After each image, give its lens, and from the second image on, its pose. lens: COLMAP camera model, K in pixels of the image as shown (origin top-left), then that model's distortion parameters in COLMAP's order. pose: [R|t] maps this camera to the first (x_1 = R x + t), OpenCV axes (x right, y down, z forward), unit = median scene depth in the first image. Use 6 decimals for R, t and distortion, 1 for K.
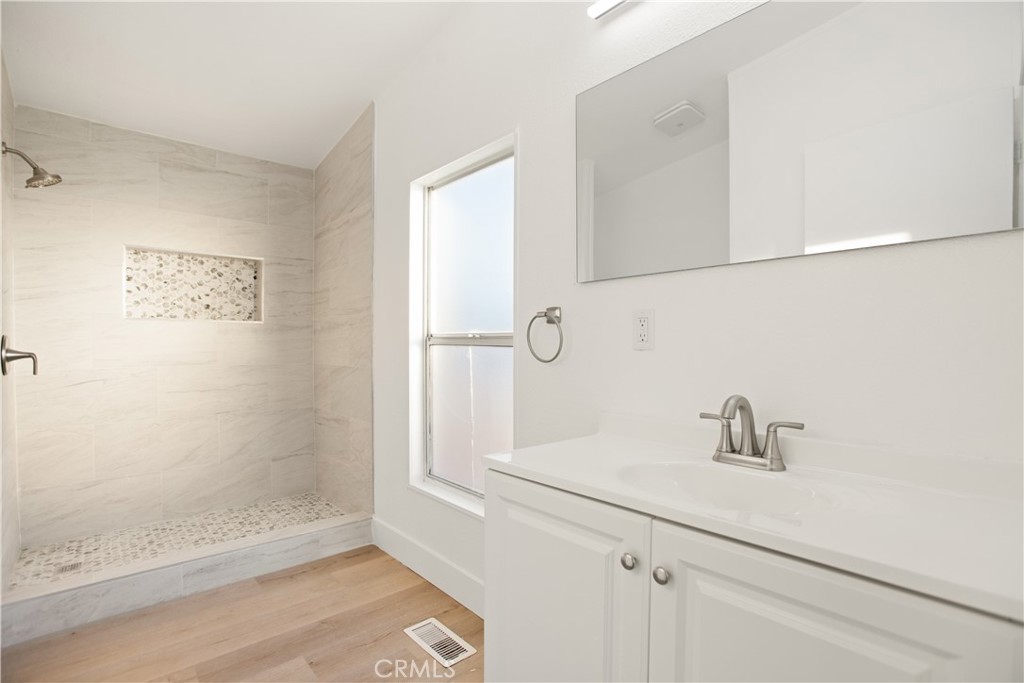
lens RADIAL K [[478.1, 0, 511.1], [0, 478.1, 347.4], [0, 0, 1]] dist [-0.070614, 0.025071]
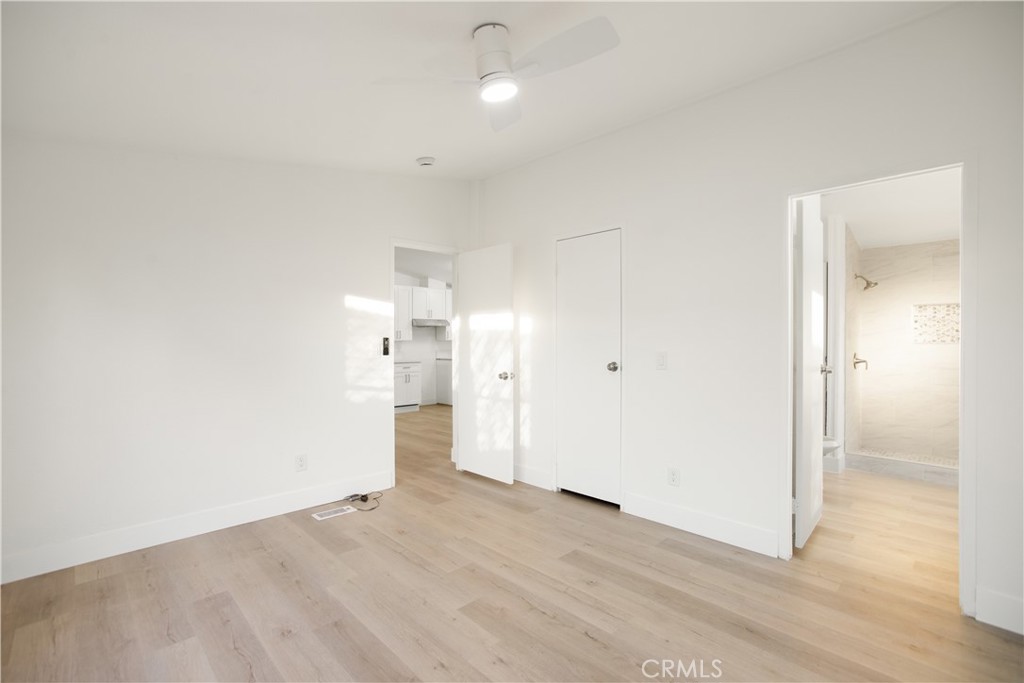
lens RADIAL K [[464.4, 0, 511.7], [0, 464.4, 346.2], [0, 0, 1]] dist [-0.003316, -0.000183]
pose [[0.051593, 0.005694, -0.998652, 0.980637], [-0.012707, 0.999907, 0.005044, -0.038911], [0.998587, 0.012429, 0.051661, -0.748153]]
